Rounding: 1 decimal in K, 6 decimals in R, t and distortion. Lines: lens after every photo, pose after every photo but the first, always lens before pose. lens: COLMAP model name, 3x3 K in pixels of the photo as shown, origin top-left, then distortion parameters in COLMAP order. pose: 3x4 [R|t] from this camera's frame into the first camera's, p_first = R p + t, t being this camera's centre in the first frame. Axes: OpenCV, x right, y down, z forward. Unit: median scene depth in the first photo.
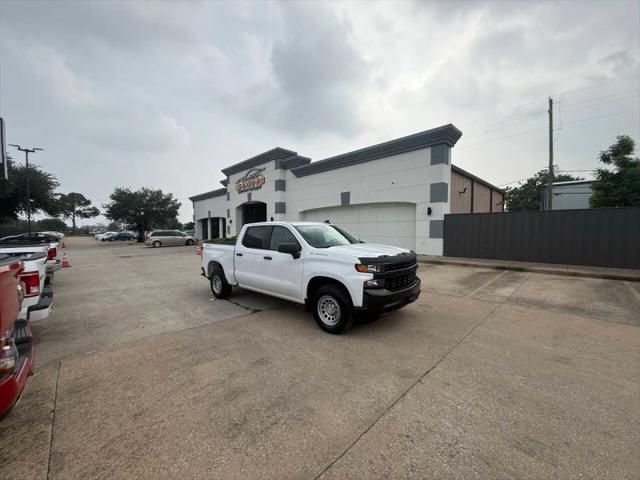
lens RADIAL K [[253.5, 0, 318.3], [0, 253.5, 240.3], [0, 0, 1]] dist [0.000705, 0.000092]
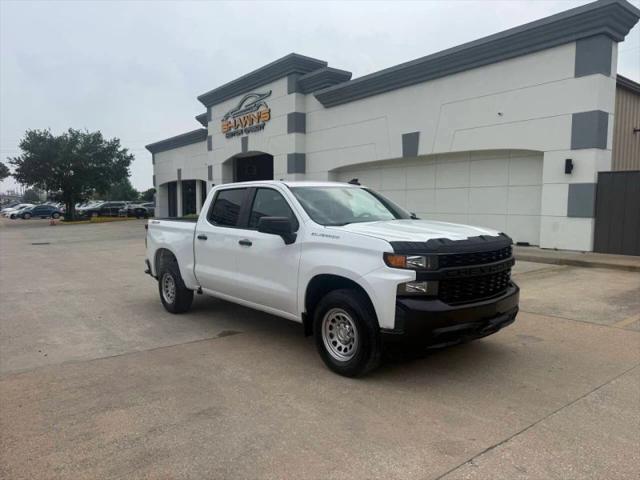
lens RADIAL K [[447.6, 0, 320.0], [0, 447.6, 240.0], [0, 0, 1]] dist [0.070712, -0.088547]
pose [[0.993296, 0.017295, -0.114296, 0.043013], [-0.012923, 0.999160, 0.038884, 0.010222], [0.114872, -0.037146, 0.992685, 0.001223]]
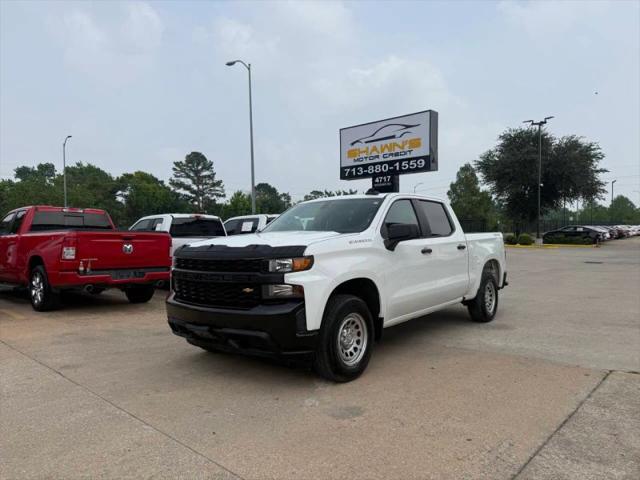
lens RADIAL K [[447.6, 0, 320.0], [0, 447.6, 240.0], [0, 0, 1]] dist [0.070712, -0.088547]
pose [[0.055423, 0.019308, -0.998276, 0.511075], [-0.021086, 0.999613, 0.018163, 0.007604], [0.998240, 0.020043, 0.055808, 0.457512]]
